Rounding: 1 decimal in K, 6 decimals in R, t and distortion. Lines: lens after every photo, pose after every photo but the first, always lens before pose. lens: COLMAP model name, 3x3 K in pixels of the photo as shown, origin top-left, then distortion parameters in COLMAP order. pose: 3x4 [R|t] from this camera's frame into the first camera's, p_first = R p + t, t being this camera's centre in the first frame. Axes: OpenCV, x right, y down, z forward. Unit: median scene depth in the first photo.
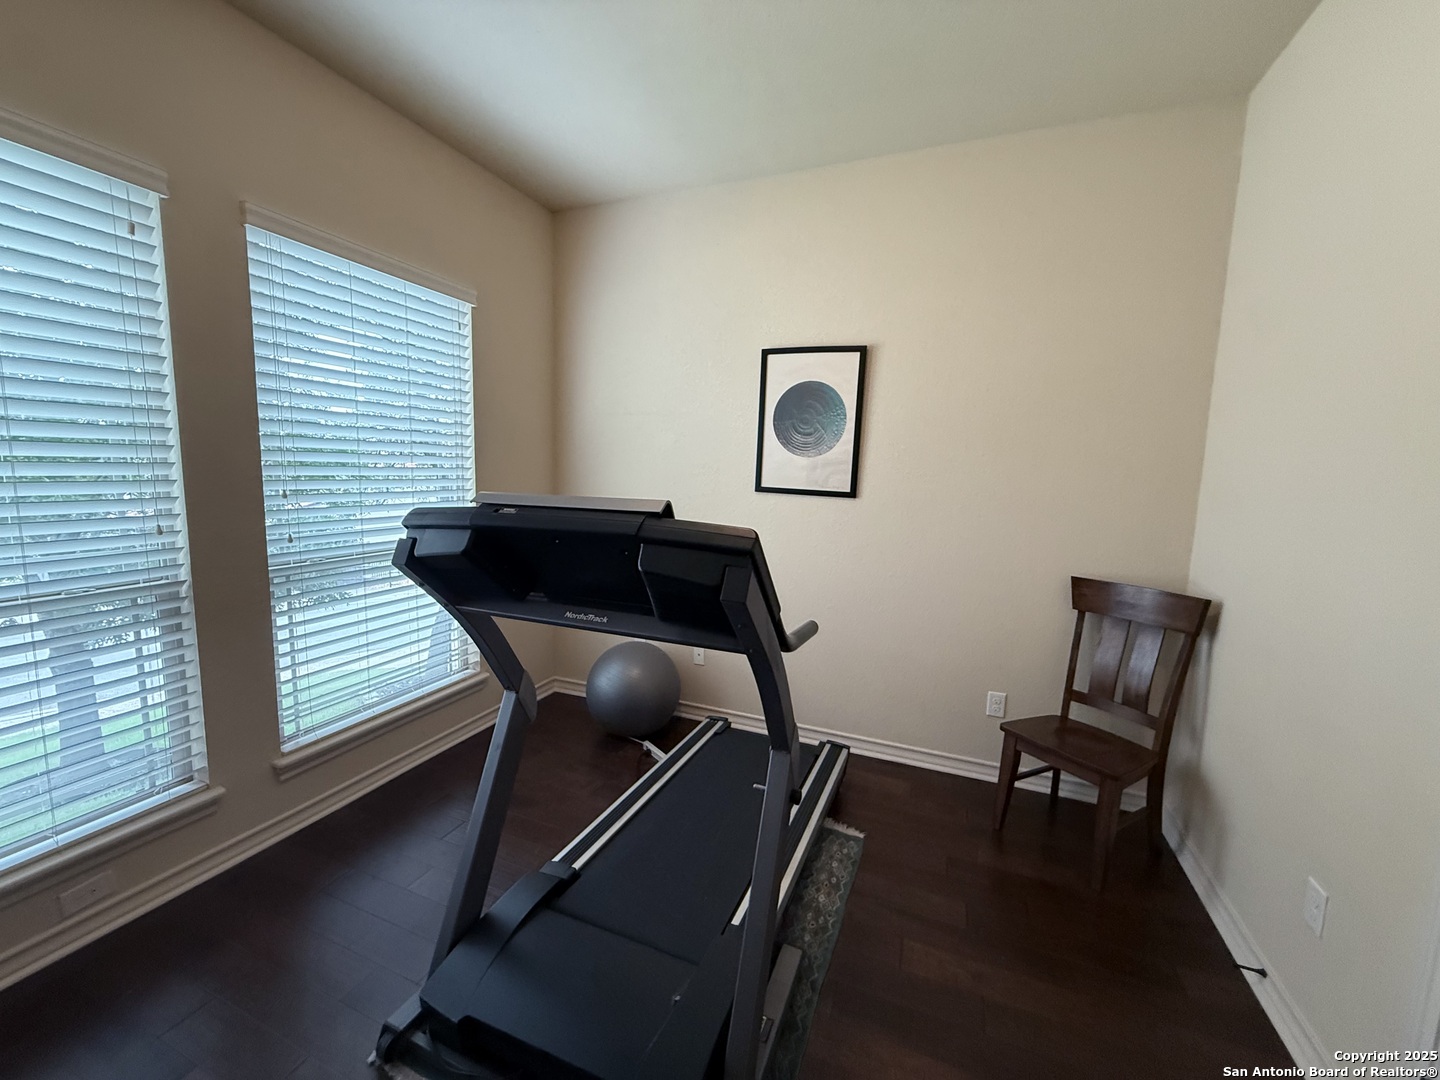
lens RADIAL K [[576.7, 0, 718.9], [0, 576.7, 541.4], [0, 0, 1]] dist [-0.000456, -0.000784]
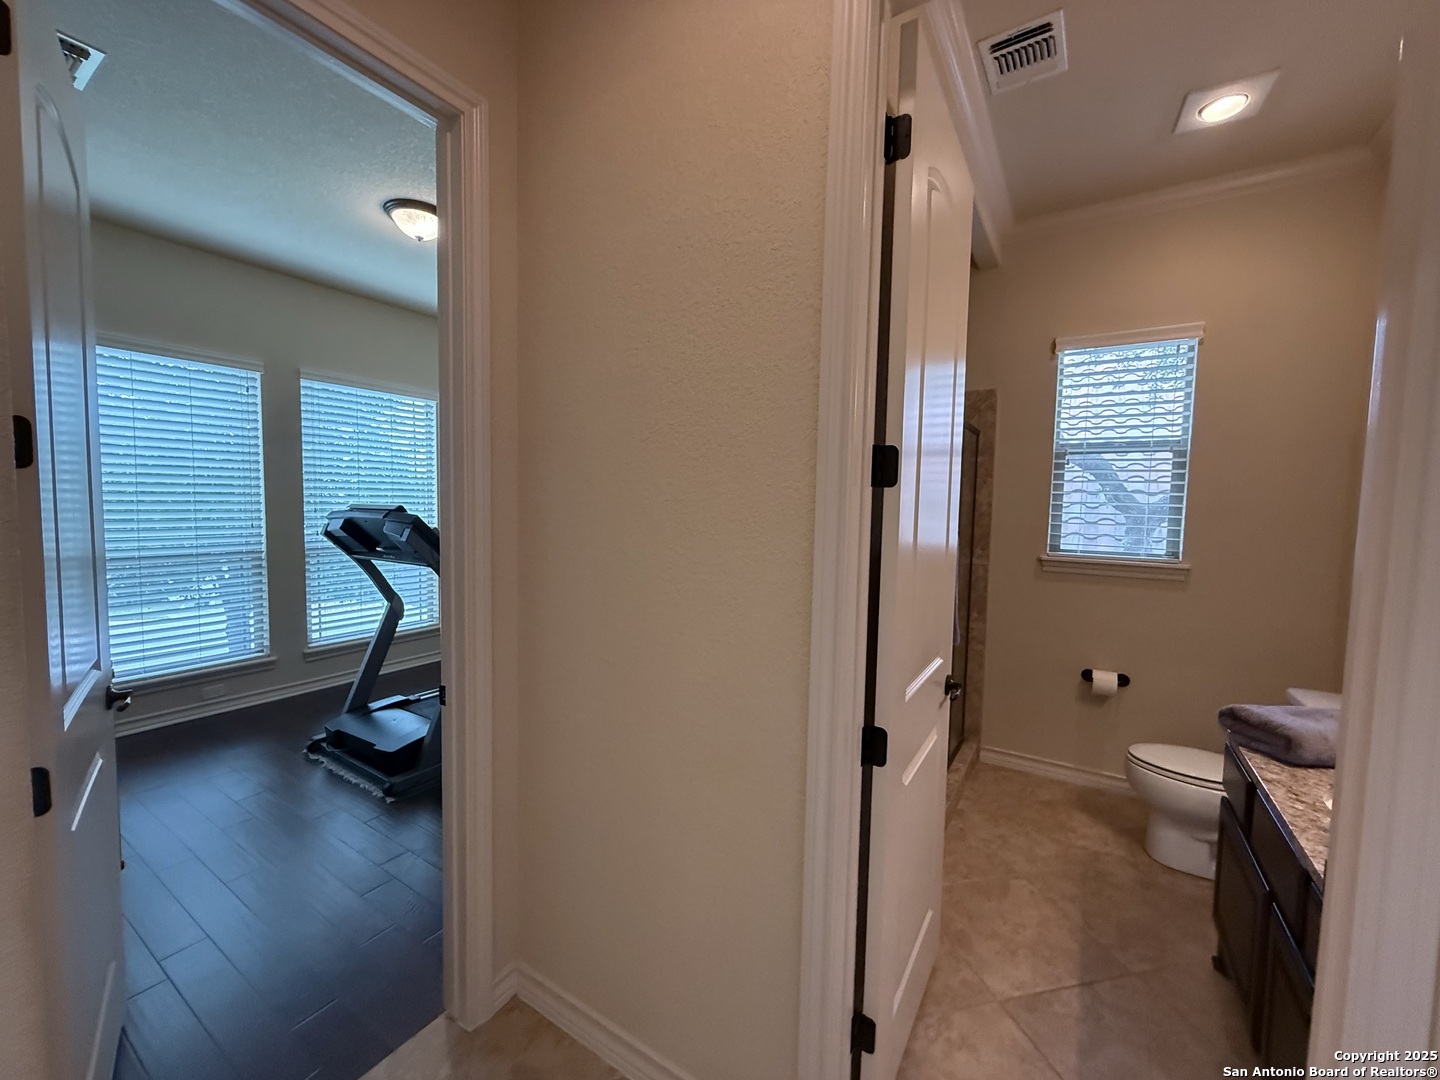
lens RADIAL K [[576.7, 0, 722.6], [0, 576.7, 537.3], [0, 0, 1]] dist [-0.000456, -0.000784]
pose [[0.984562, -0.000087, -0.175039, 1.049979], [-0.010770, 0.998075, -0.061080, 0.127602], [0.174707, 0.062022, 0.982665, -0.743529]]
